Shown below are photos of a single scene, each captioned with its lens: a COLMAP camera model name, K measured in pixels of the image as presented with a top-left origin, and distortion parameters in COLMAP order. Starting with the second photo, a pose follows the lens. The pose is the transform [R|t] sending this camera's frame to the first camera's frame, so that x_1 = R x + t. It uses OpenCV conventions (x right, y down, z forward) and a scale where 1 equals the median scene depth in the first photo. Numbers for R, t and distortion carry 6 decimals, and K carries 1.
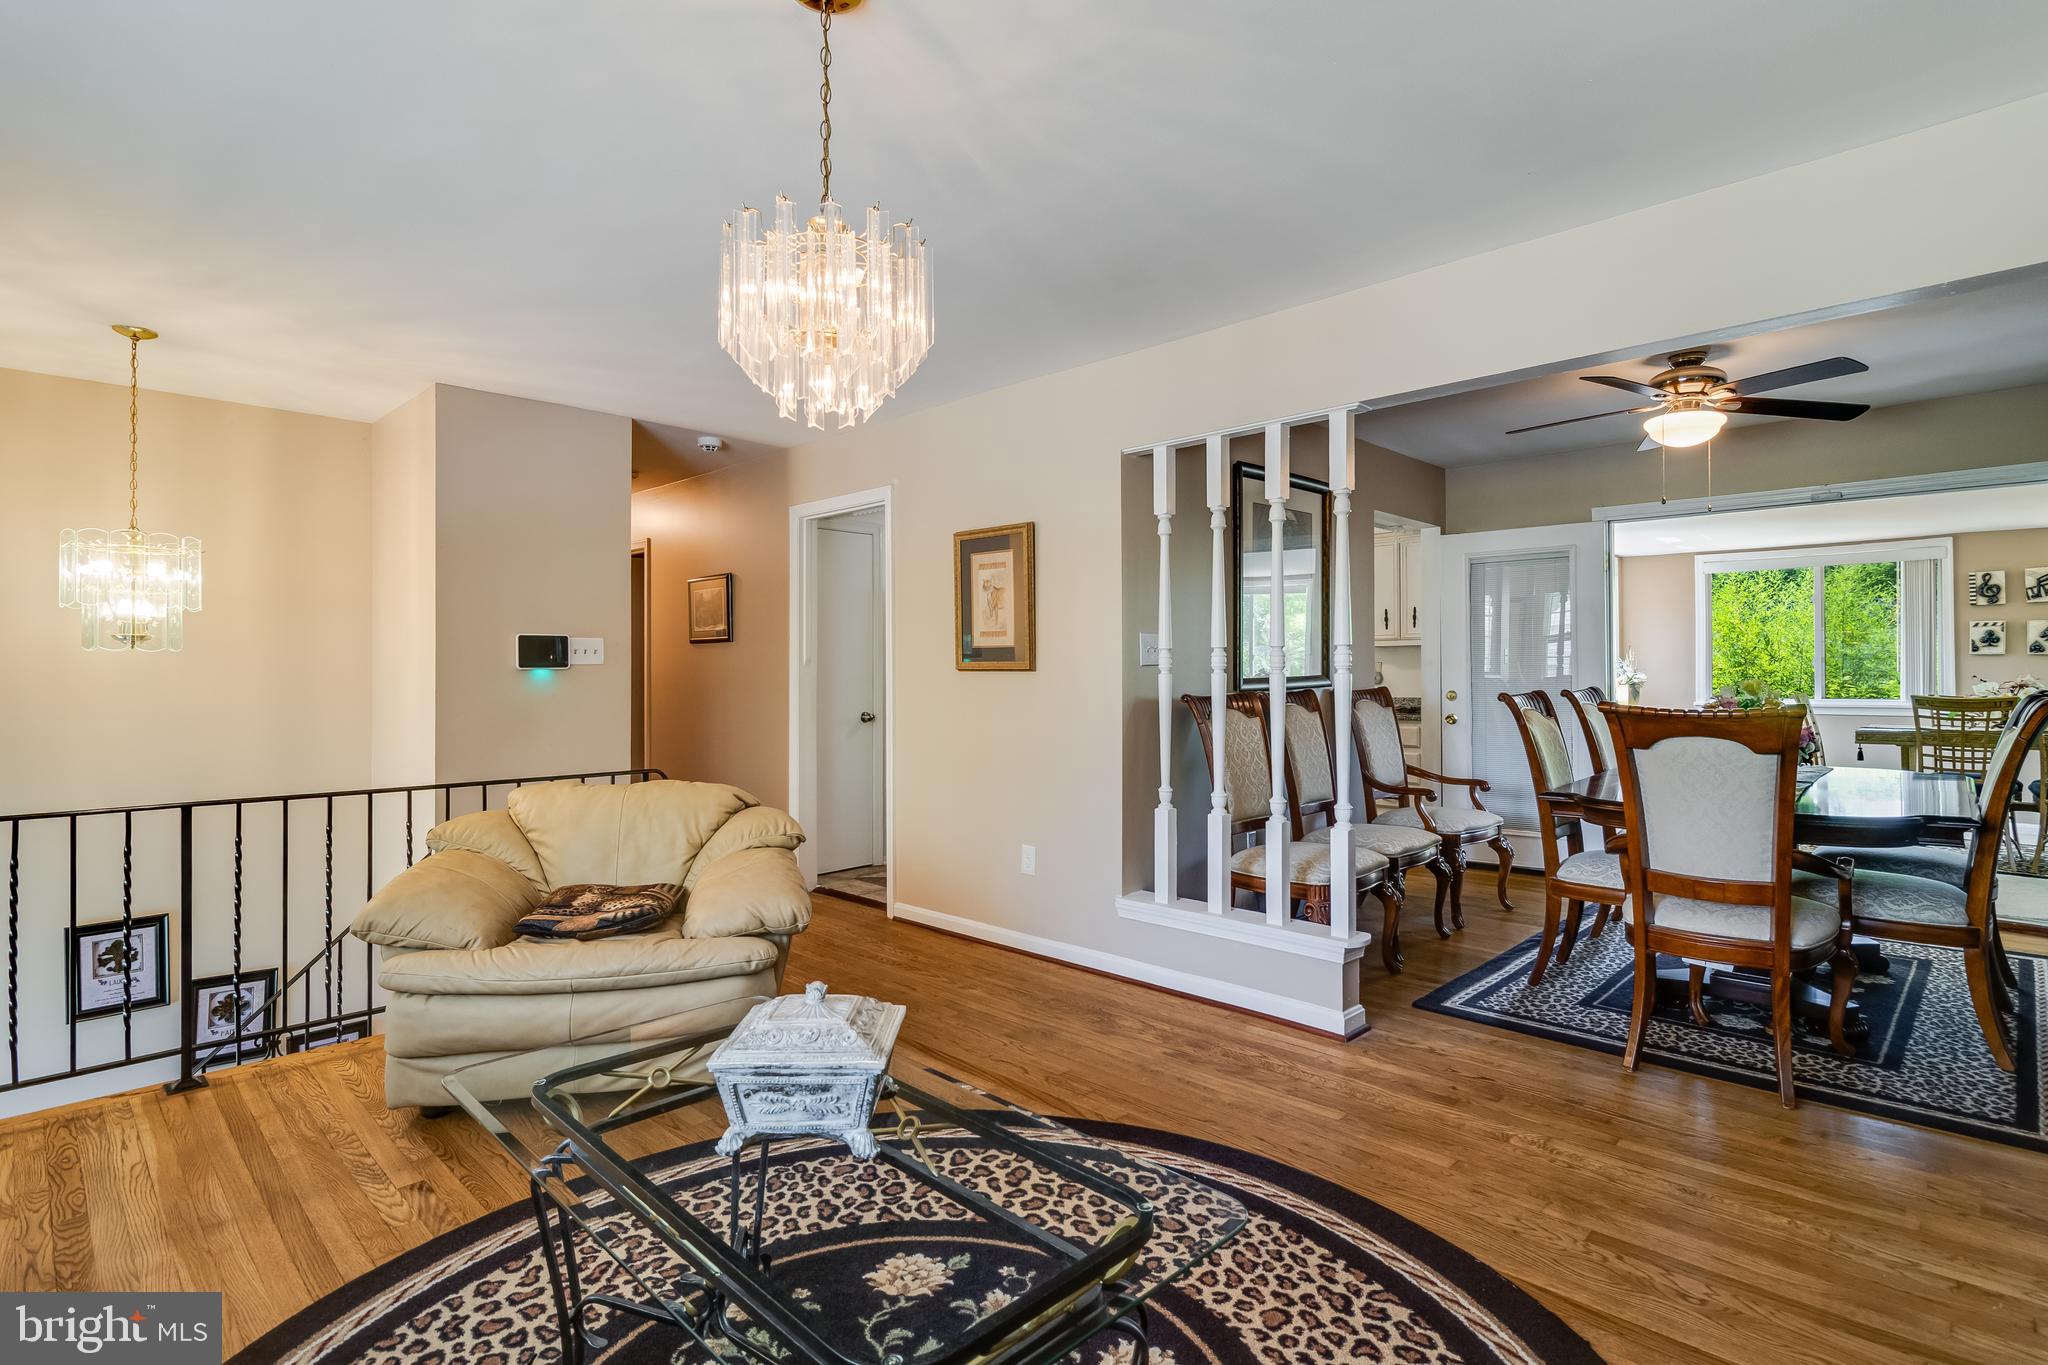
lens RADIAL K [[991.8, 0, 1029.2], [0, 991.8, 673.5], [0, 0, 1]] dist [0.001672, -0.003933]
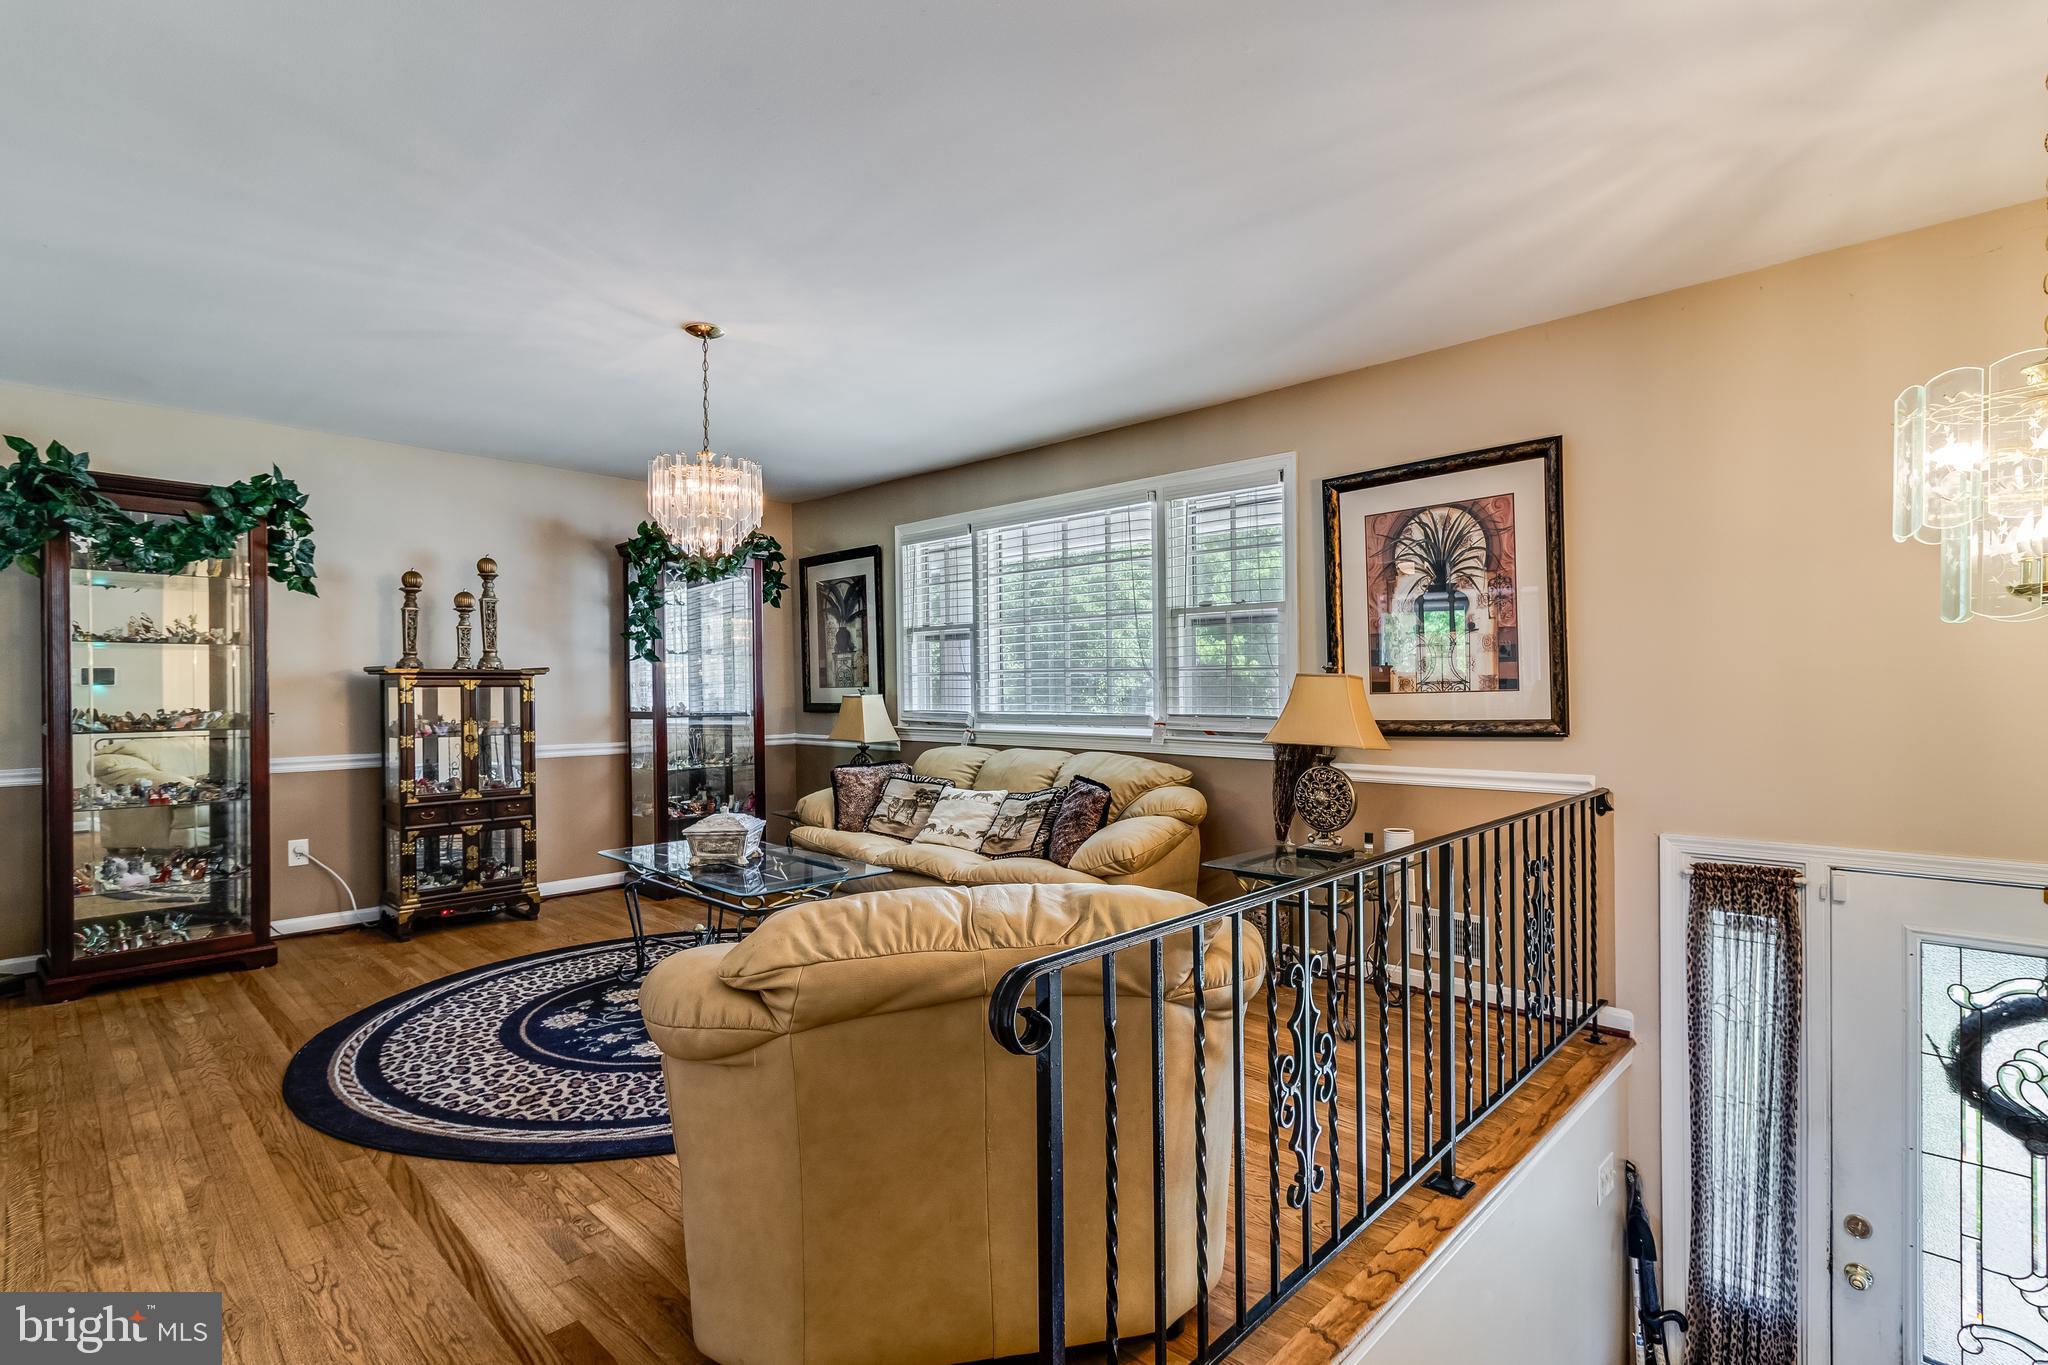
lens RADIAL K [[984.6, 0, 1038.0], [0, 984.6, 693.9], [0, 0, 1]] dist [0.006479, 0.000816]
pose [[-0.999912, 0.010806, -0.007735, -0.652261], [0.010768, 0.999930, 0.004974, 0.009228], [0.007788, 0.004890, -0.999958, 2.292010]]
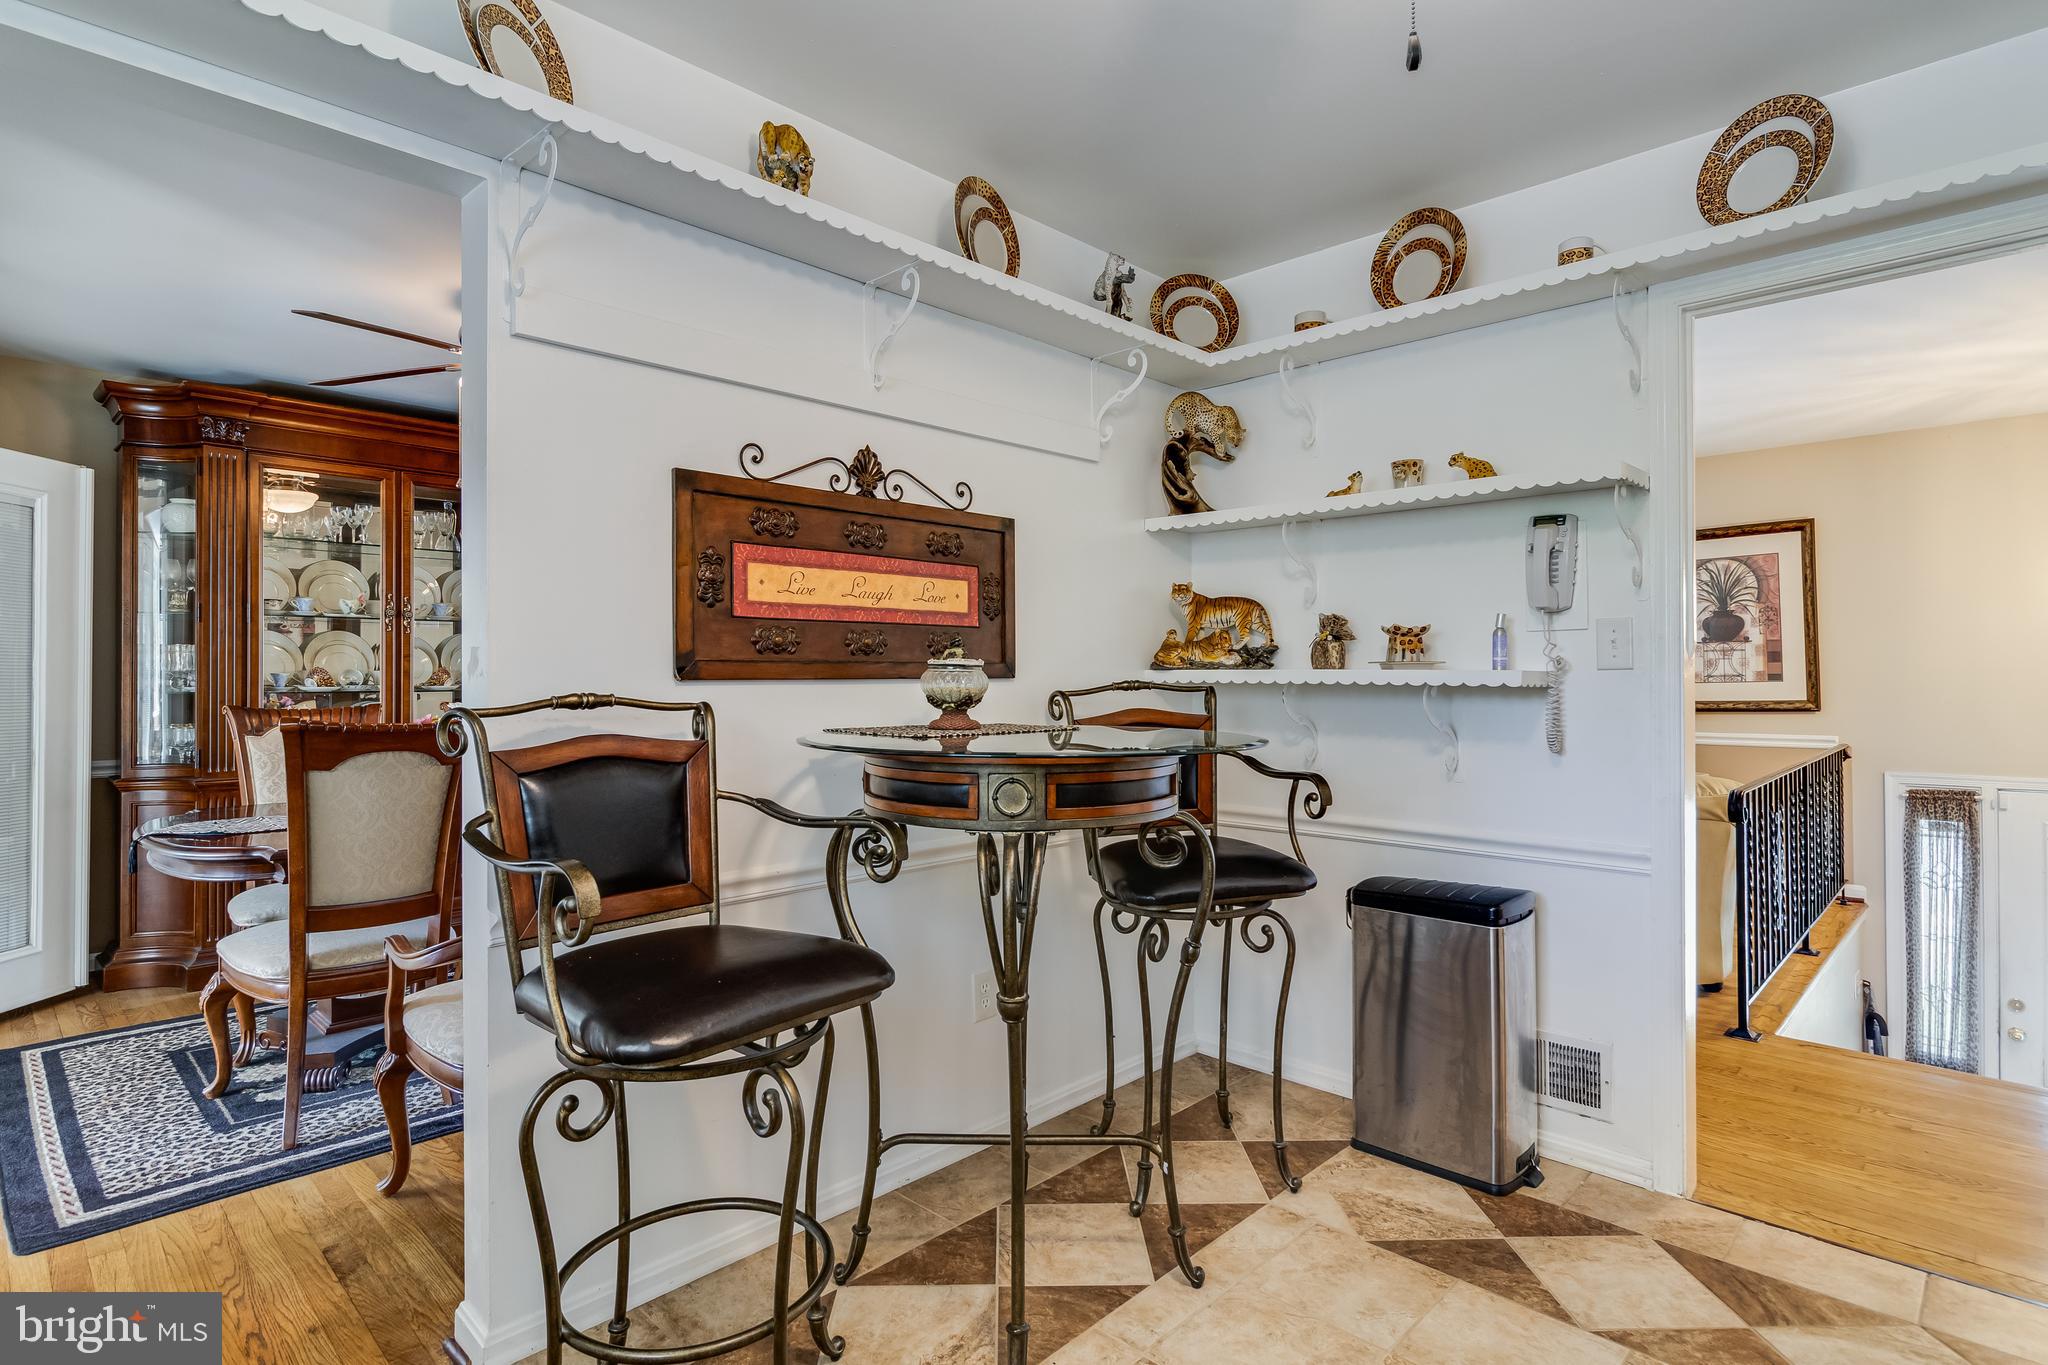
lens RADIAL K [[1024.1, 0, 1032.4], [0, 1024.1, 668.0], [0, 0, 1]] dist [0.001475, -0.002840]
pose [[-0.999946, 0.008106, -0.006520, 0.399499], [0.008161, 0.999931, -0.008394, -0.006282], [0.006451, -0.008447, -0.999944, 3.202823]]
